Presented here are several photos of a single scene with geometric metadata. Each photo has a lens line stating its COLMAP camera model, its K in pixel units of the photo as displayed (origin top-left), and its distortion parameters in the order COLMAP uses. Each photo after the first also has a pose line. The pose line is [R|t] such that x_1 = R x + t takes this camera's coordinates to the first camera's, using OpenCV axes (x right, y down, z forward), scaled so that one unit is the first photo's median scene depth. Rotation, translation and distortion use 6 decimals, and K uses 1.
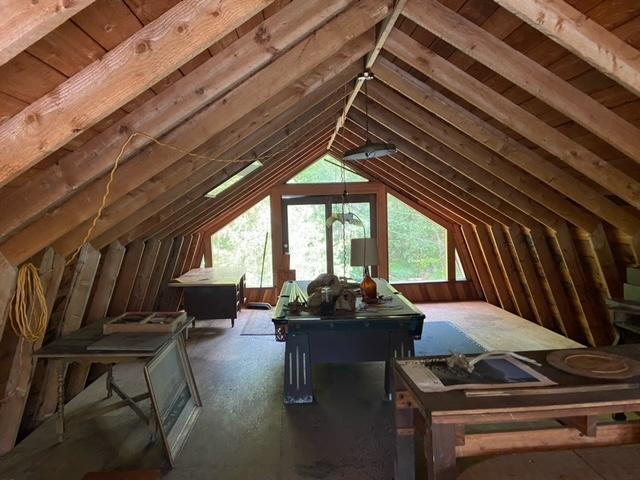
lens RADIAL K [[479.3, 0, 321.9], [0, 479.3, 239.8], [0, 0, 1]] dist [0.067753, -0.113187]
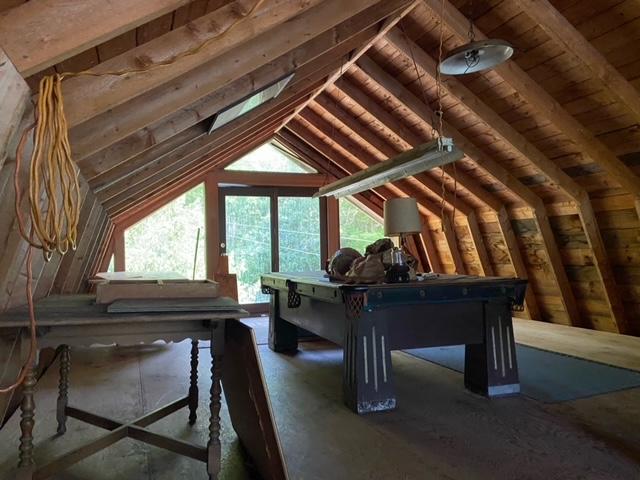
lens RADIAL K [[479.3, 0, 321.9], [0, 479.3, 239.8], [0, 0, 1]] dist [0.067753, -0.113187]
pose [[0.952514, 0.016168, 0.304066, -0.163927], [0.010057, 0.996374, -0.084485, 0.075022], [-0.304330, 0.083531, 0.948897, 0.172515]]
